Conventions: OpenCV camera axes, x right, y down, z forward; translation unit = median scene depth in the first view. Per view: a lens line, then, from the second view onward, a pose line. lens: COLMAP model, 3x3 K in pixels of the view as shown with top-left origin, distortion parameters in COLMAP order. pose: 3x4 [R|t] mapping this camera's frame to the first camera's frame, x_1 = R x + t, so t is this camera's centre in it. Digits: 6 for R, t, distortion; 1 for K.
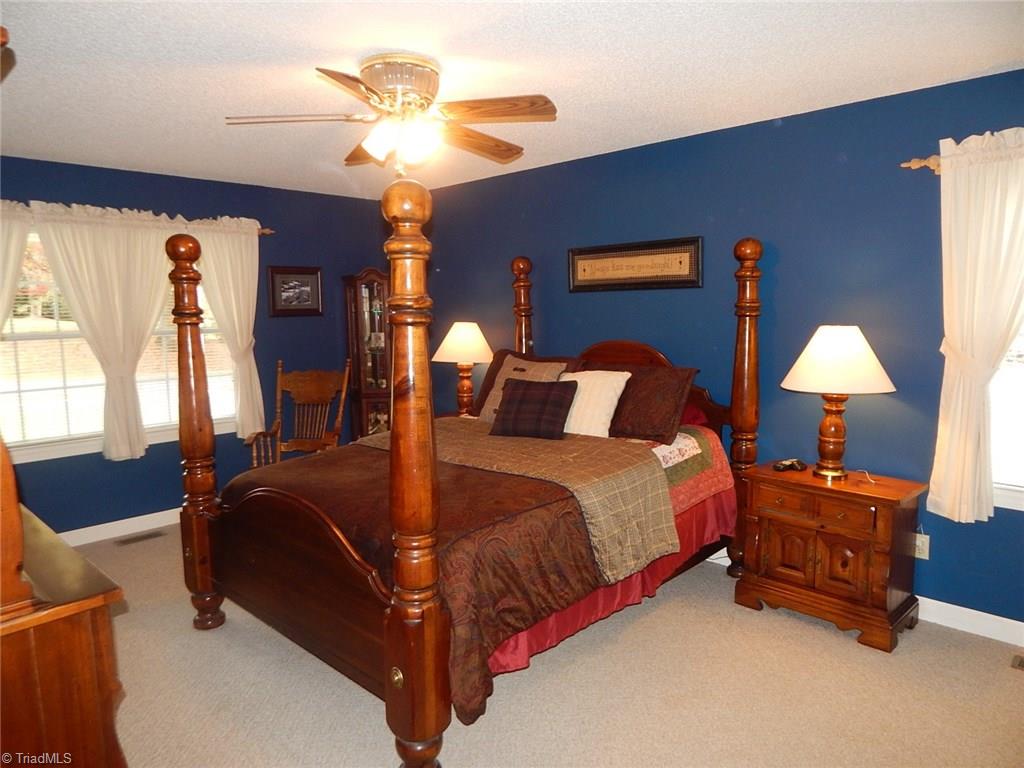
lens RADIAL K [[673.9, 0, 512.0], [0, 673.9, 384.0], [0, 0, 1]] dist [-0.026086, -0.000036]
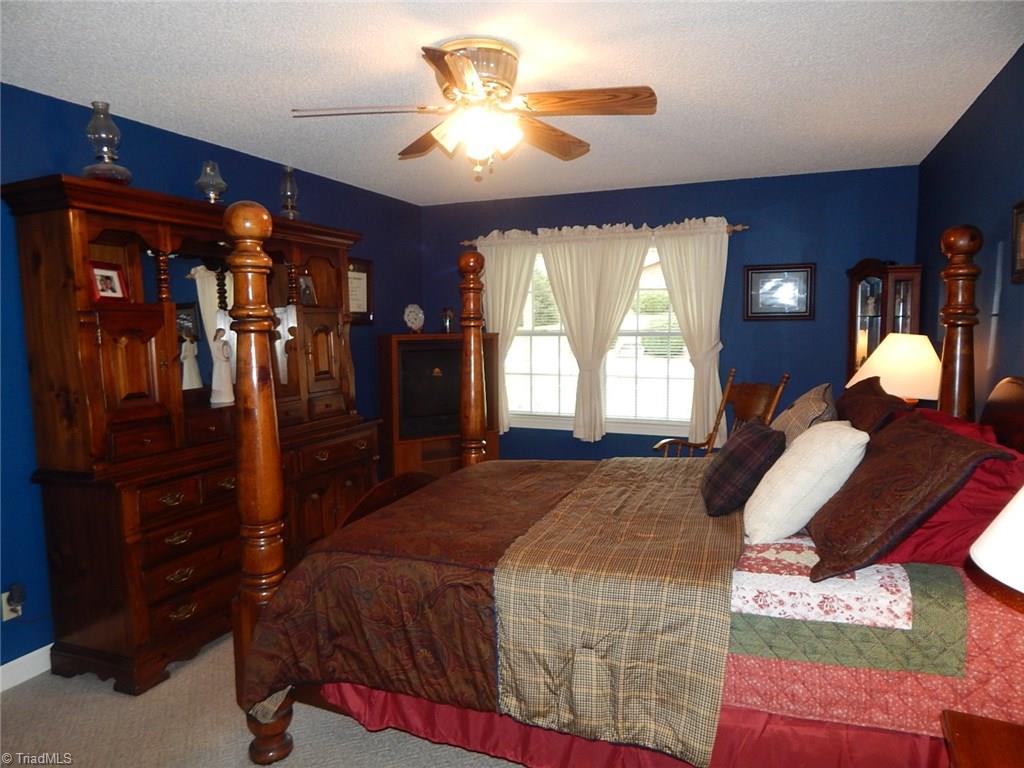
lens RADIAL K [[671.9, 0, 512.0], [0, 671.9, 384.0], [0, 0, 1]] dist [0.007289, -0.001092]
pose [[0.367762, 0.098670, -0.924670, 0.491907], [-0.098791, 0.992873, 0.066657, -0.056802], [0.924657, 0.066835, 0.374889, 0.472883]]
